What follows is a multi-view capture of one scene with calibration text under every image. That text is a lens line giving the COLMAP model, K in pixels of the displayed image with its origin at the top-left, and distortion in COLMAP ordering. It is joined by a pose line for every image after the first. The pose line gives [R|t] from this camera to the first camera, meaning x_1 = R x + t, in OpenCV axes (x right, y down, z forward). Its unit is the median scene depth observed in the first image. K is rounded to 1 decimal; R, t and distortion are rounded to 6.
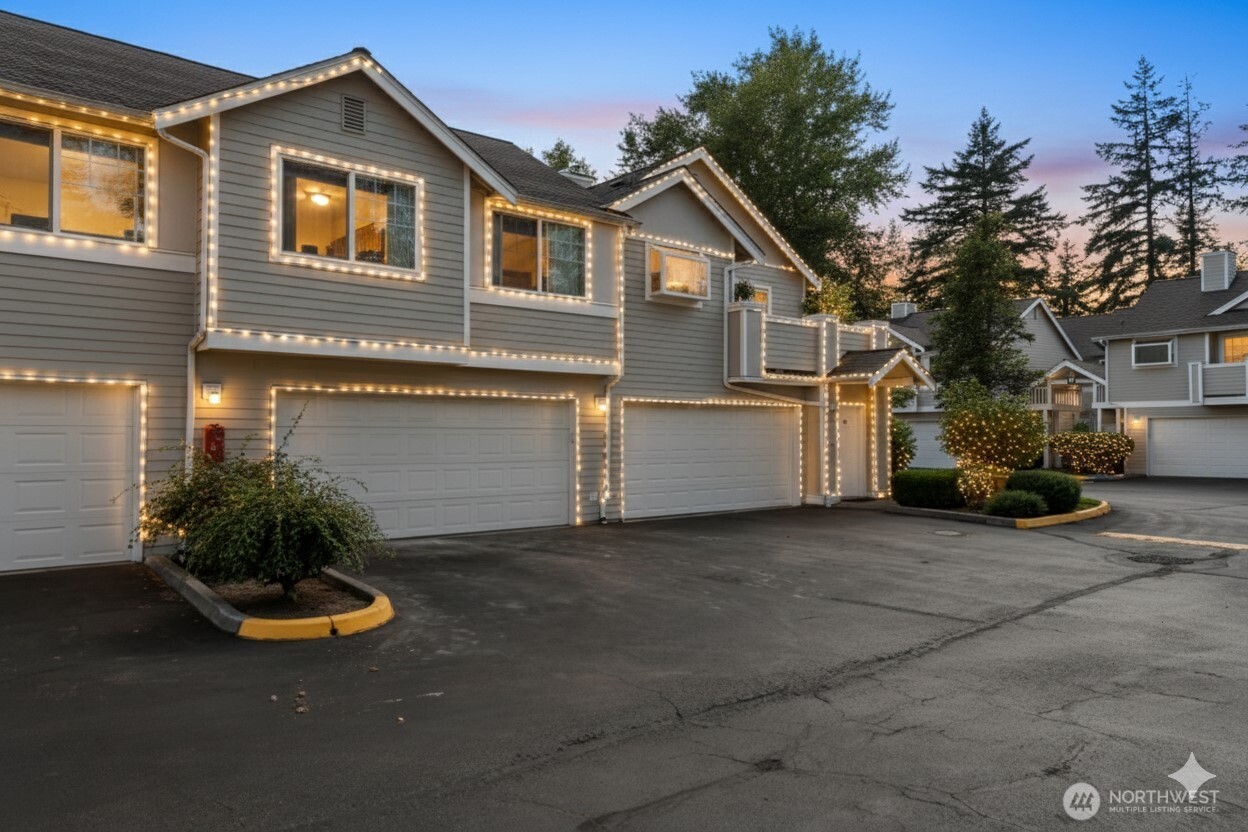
lens RADIAL K [[841.4, 0, 624.0], [0, 841.4, 416.0], [0, 0, 1]] dist [-0.000223, 0.001183]
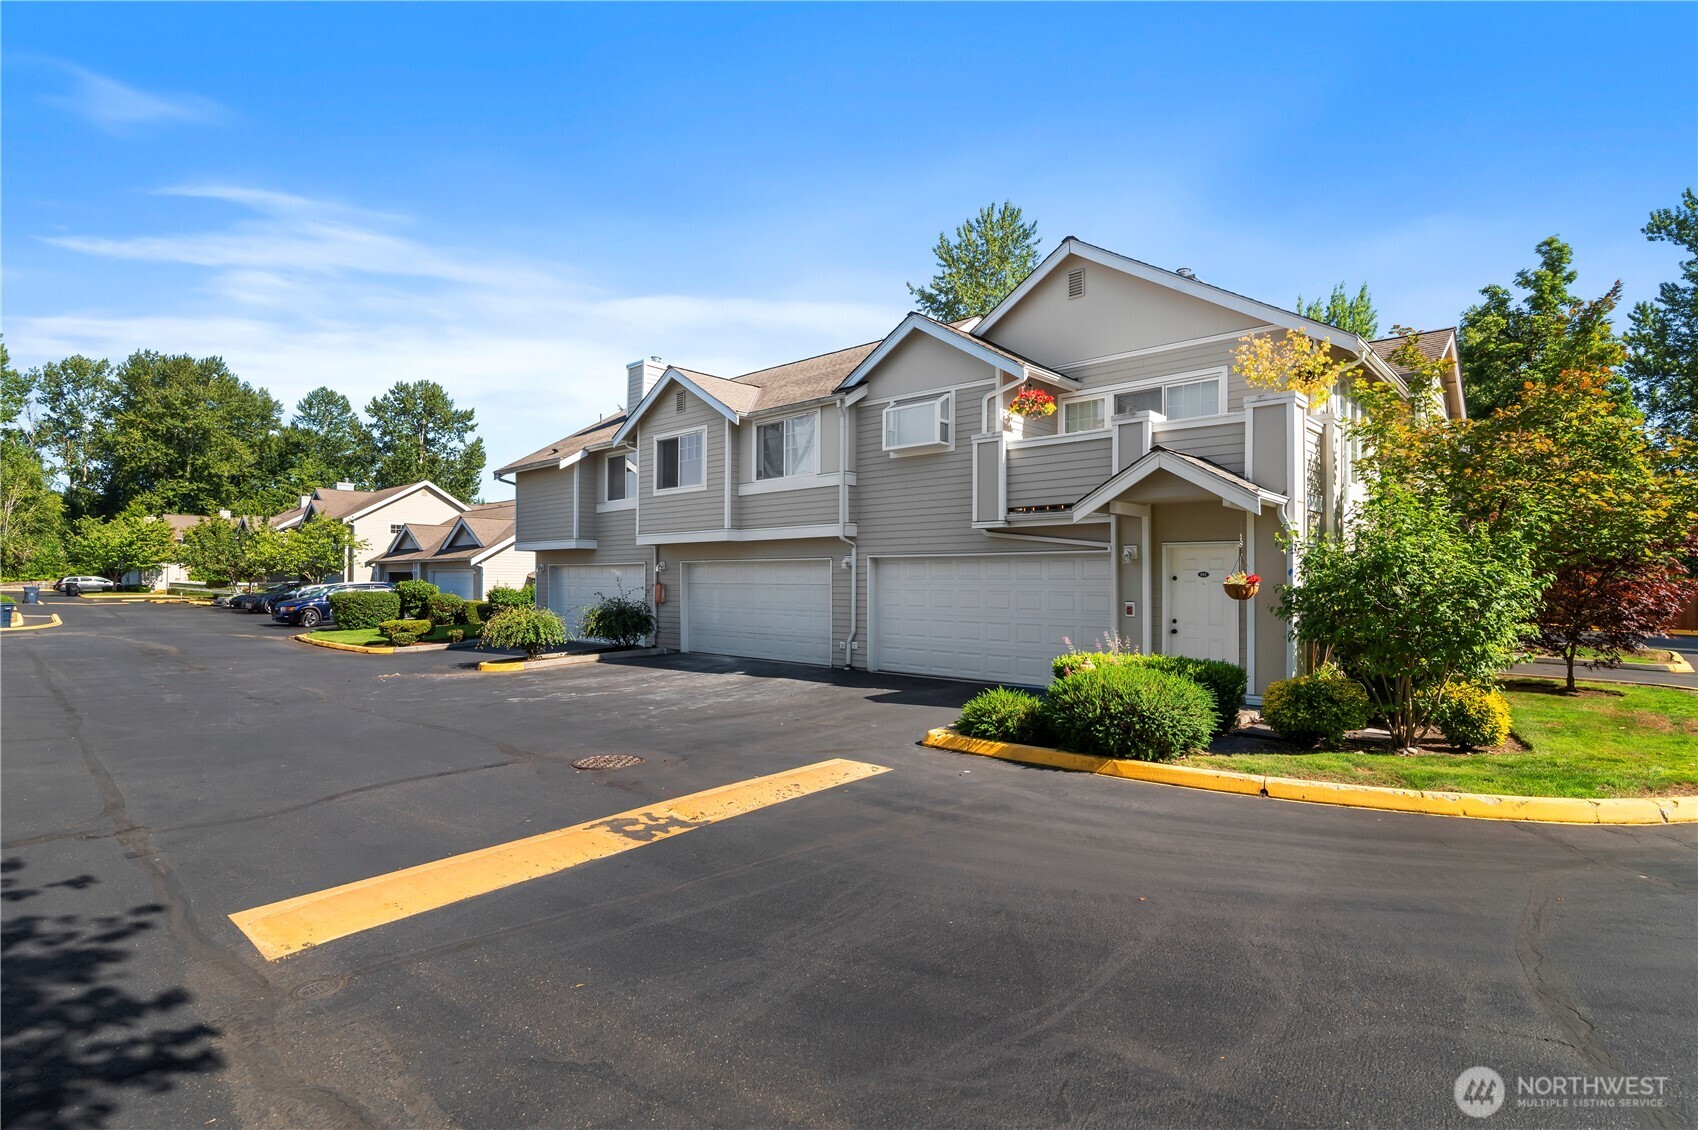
lens RADIAL K [[892.5, 0, 849.0], [0, 892.5, 565.0], [0, 0, 1]] dist [-0.005154, -0.000989]
pose [[0.115347, -0.016878, -0.993182, 1.454609], [0.019478, 0.999702, -0.014726, 0.007829], [0.993134, -0.017646, 0.115641, 1.075629]]
